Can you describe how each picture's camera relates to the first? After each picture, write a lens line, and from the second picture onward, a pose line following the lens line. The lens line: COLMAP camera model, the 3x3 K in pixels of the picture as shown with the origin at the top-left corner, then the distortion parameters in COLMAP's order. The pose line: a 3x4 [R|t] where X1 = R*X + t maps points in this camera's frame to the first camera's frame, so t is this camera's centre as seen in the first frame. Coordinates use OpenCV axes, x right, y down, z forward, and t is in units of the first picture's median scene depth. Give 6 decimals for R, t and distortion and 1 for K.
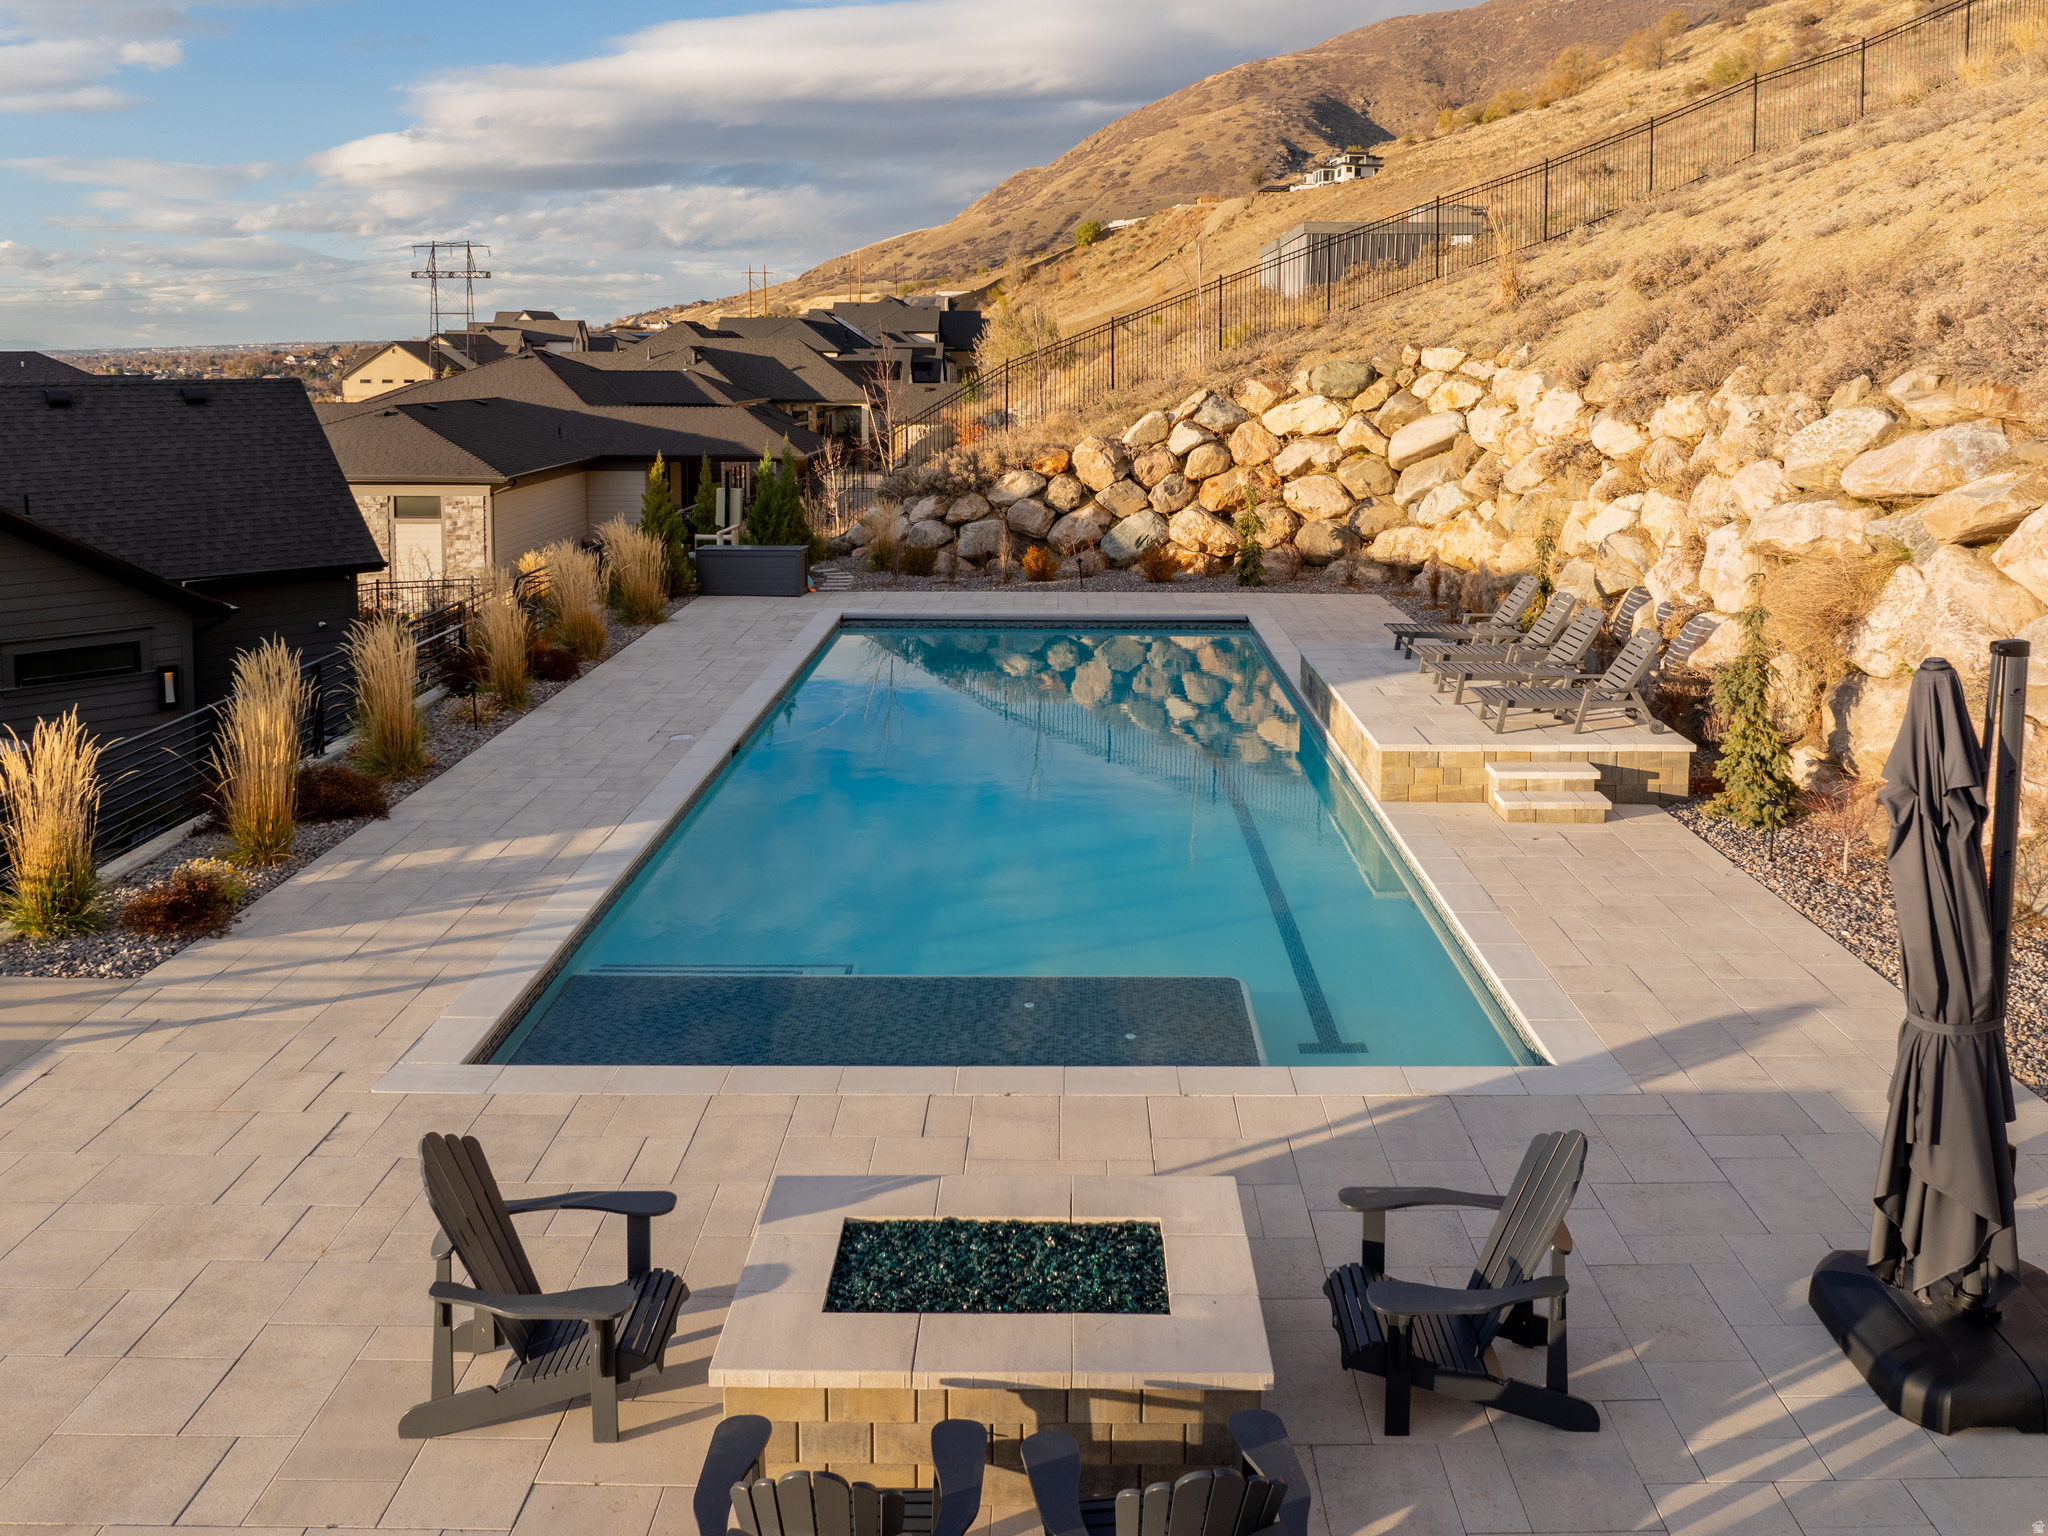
lens RADIAL K [[1619.4, 0, 1098.4], [0, 1619.4, 483.1], [0, 0, 1]] dist [-0.032522, -0.013482]
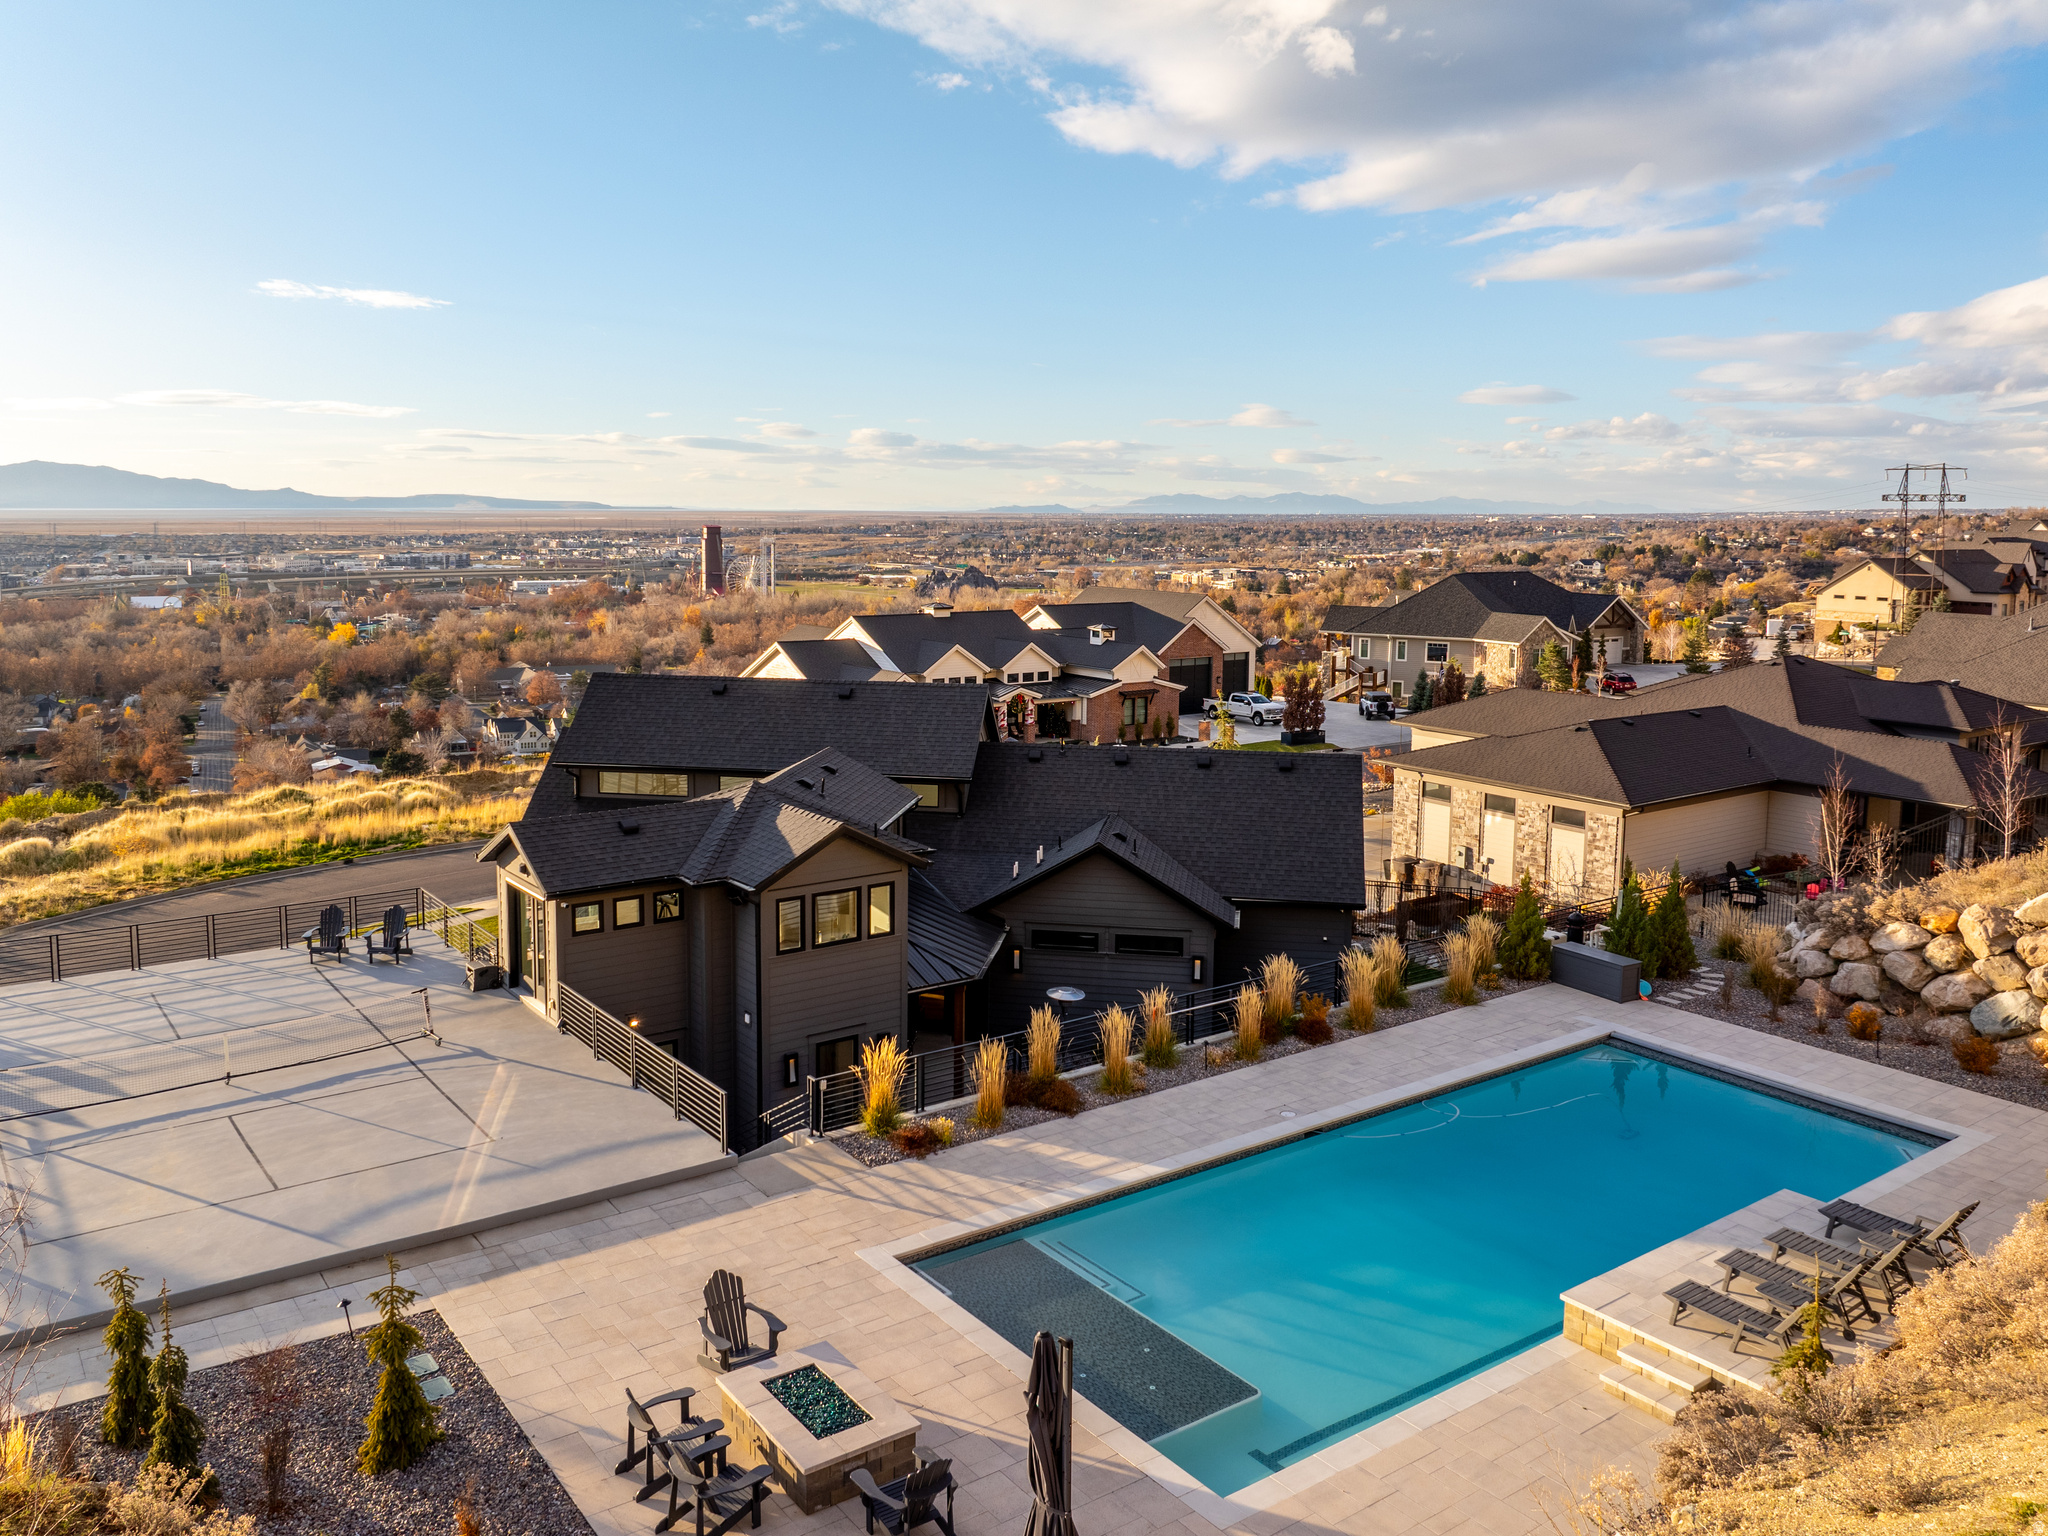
lens RADIAL K [[1619.4, 0, 998.8], [0, 1619.4, 773.0], [0, 0, 1]] dist [-0.032522, -0.013482]
pose [[0.563834, 0.137104, -0.814428, 0.441292], [-0.071452, 0.990525, 0.117282, -0.179909], [0.822792, -0.007935, 0.568288, -0.053632]]
